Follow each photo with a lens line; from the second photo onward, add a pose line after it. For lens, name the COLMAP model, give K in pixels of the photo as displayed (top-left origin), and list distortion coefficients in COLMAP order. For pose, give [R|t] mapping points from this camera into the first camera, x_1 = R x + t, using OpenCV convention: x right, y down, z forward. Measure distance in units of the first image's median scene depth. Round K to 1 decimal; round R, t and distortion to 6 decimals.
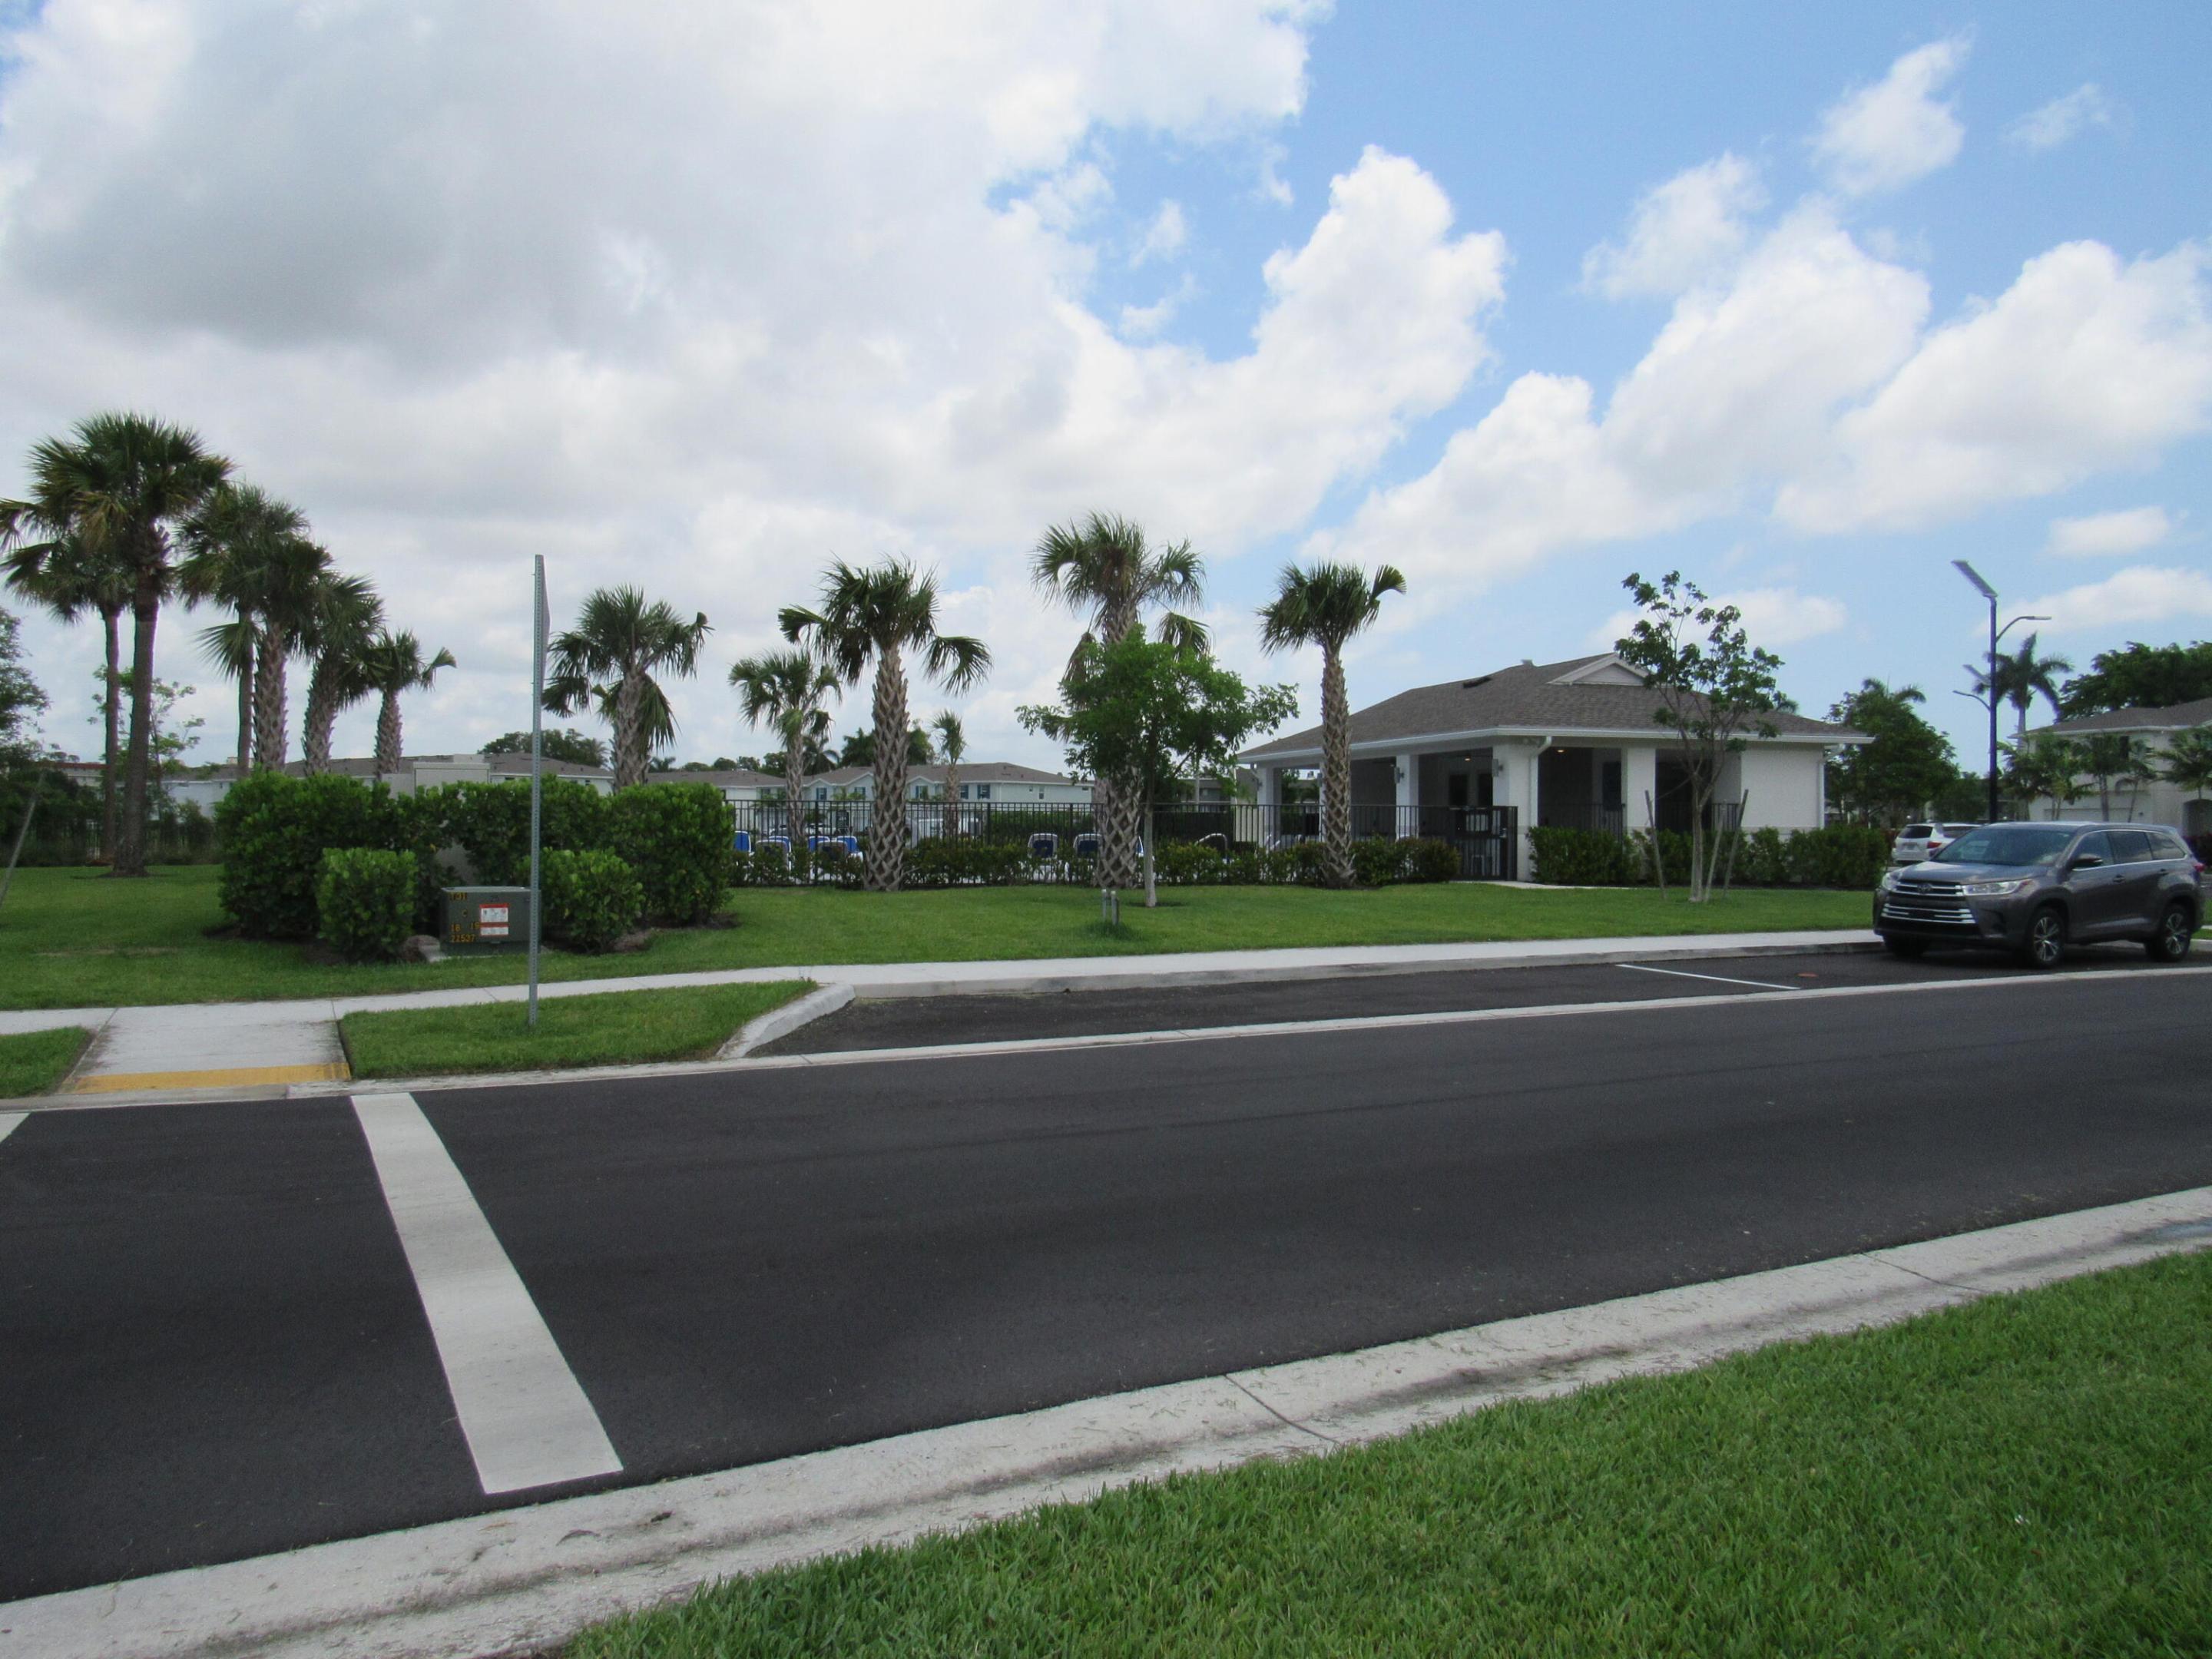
lens RADIAL K [[1643.0, 0, 1106.0], [0, 1643.0, 829.5], [0, 0, 1]] dist [-0.000176, 0.000506]
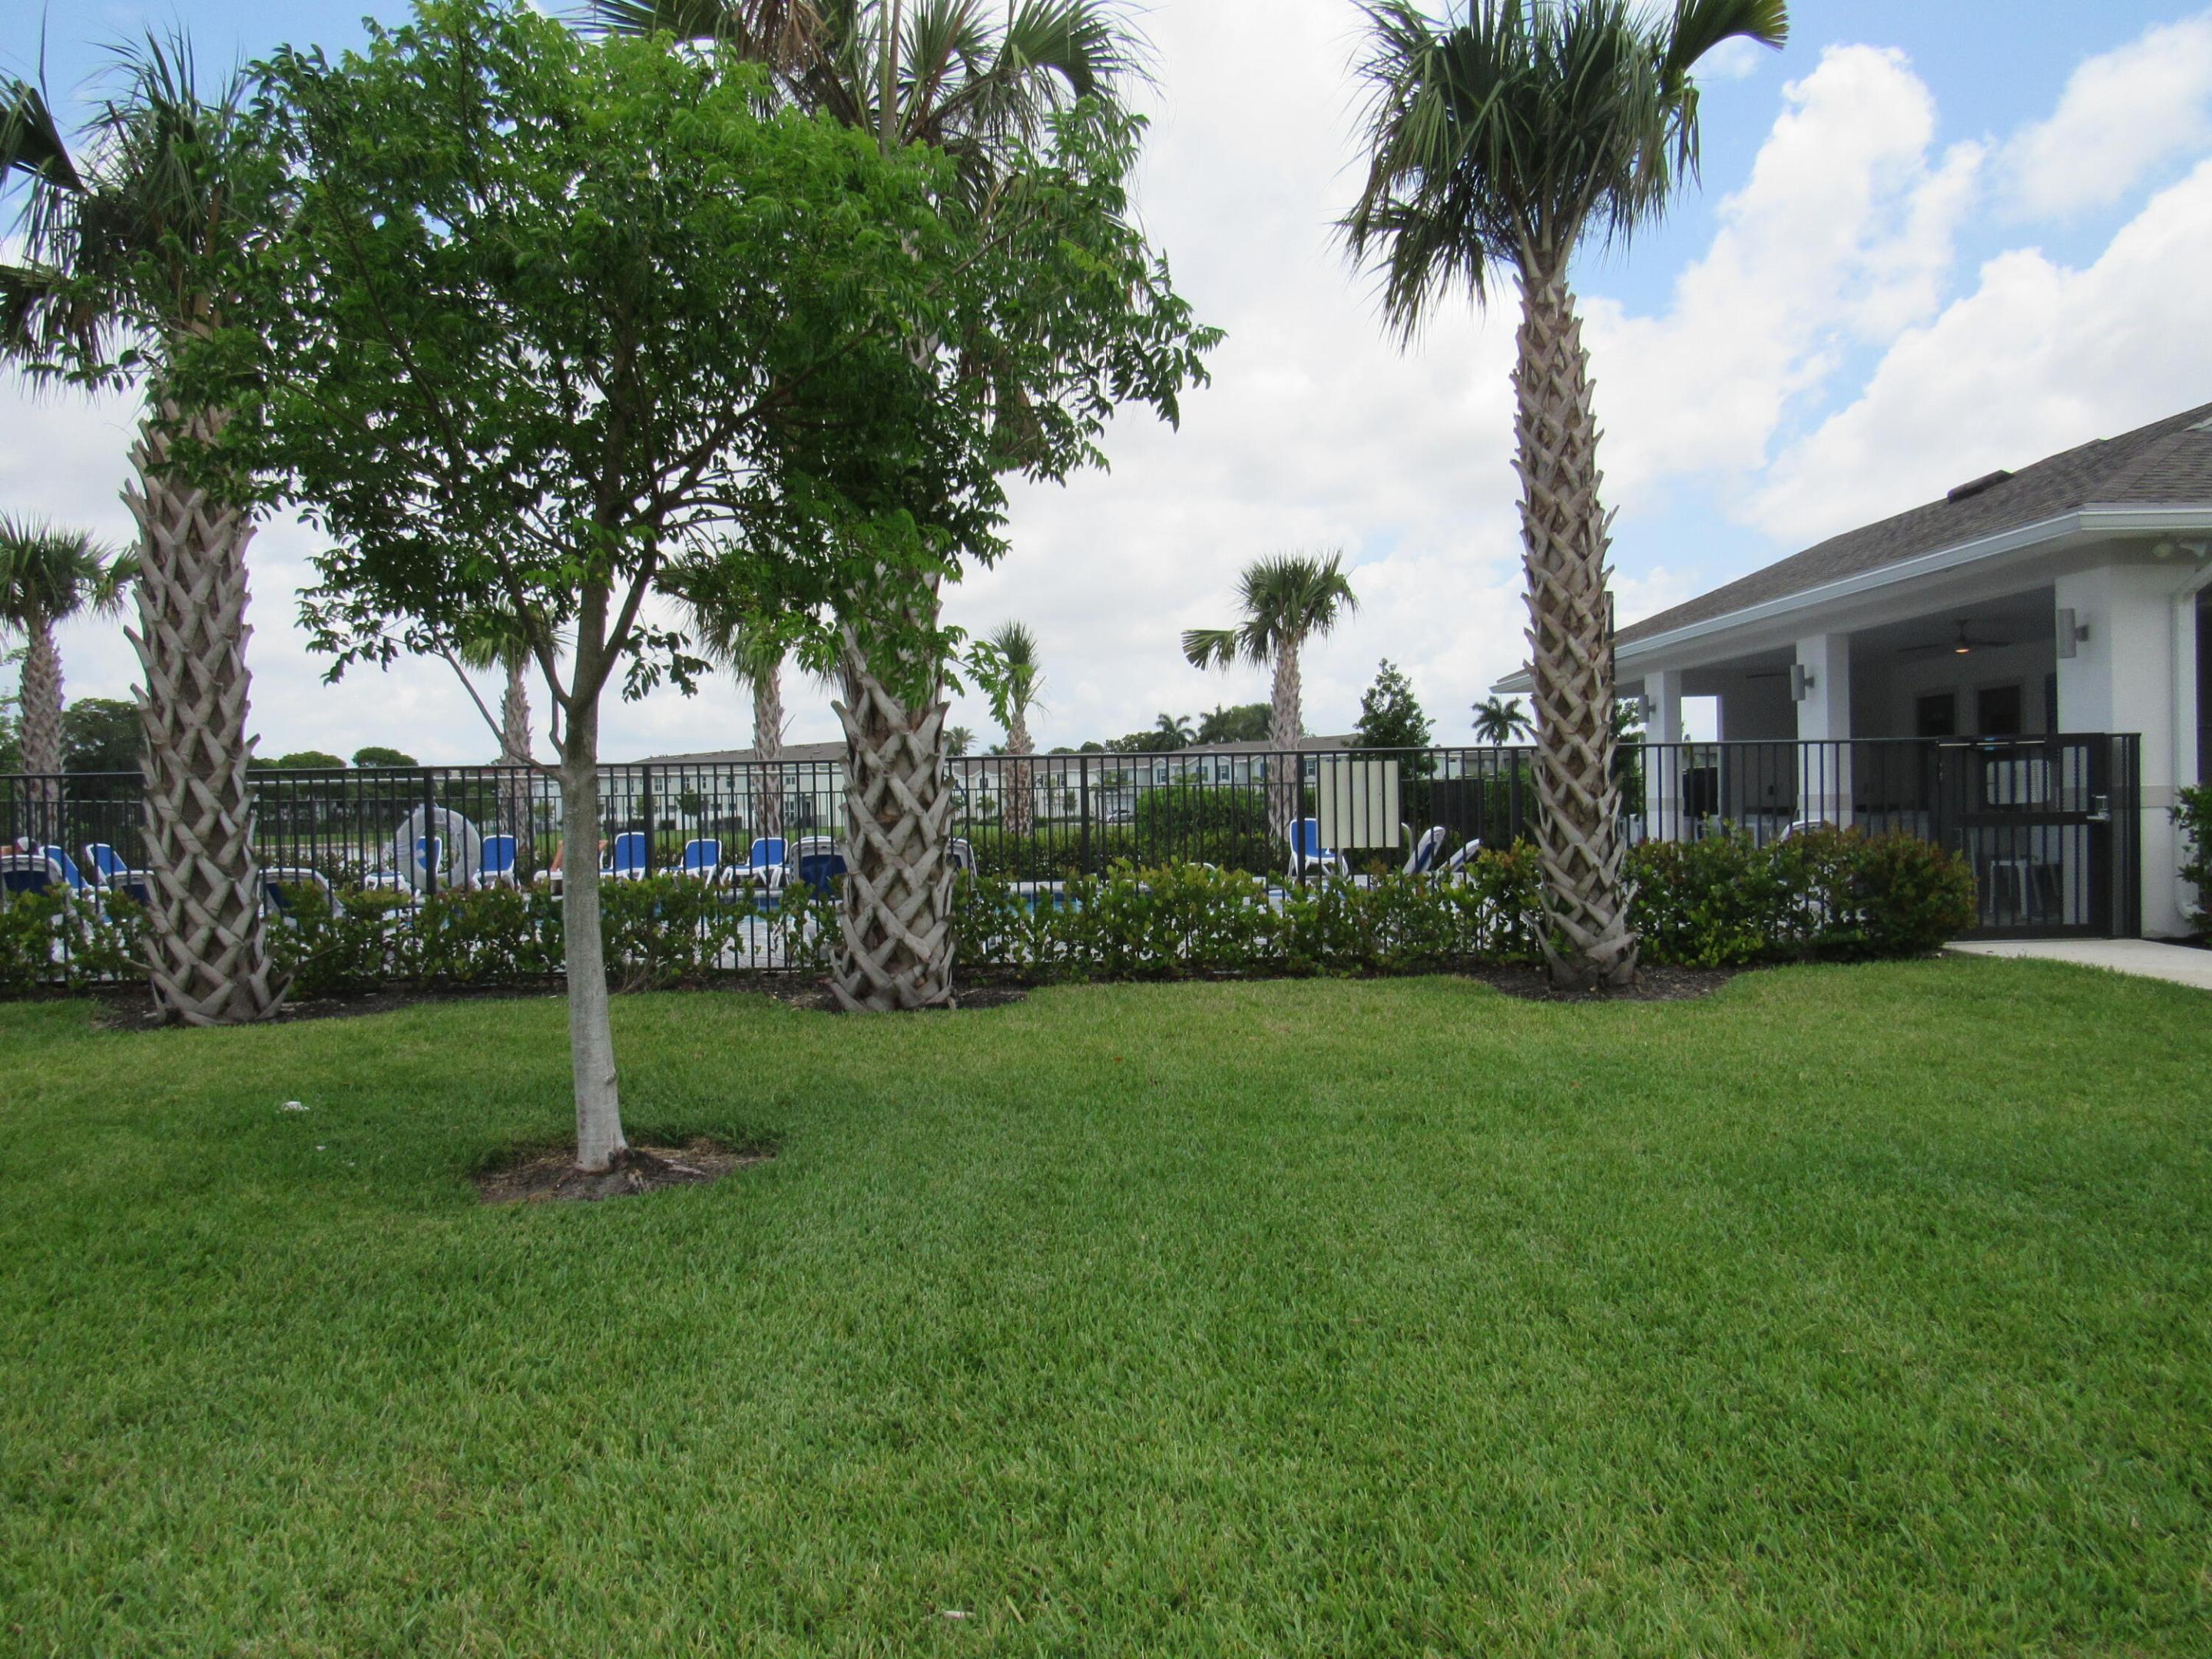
lens RADIAL K [[1643.0, 0, 1106.0], [0, 1643.0, 829.5], [0, 0, 1]] dist [-0.000176, 0.000506]
pose [[0.969754, -0.022709, -0.243026, 0.120600], [0.025650, 0.999631, 0.008943, -0.001820], [0.242734, -0.014906, 0.969978, 0.611385]]
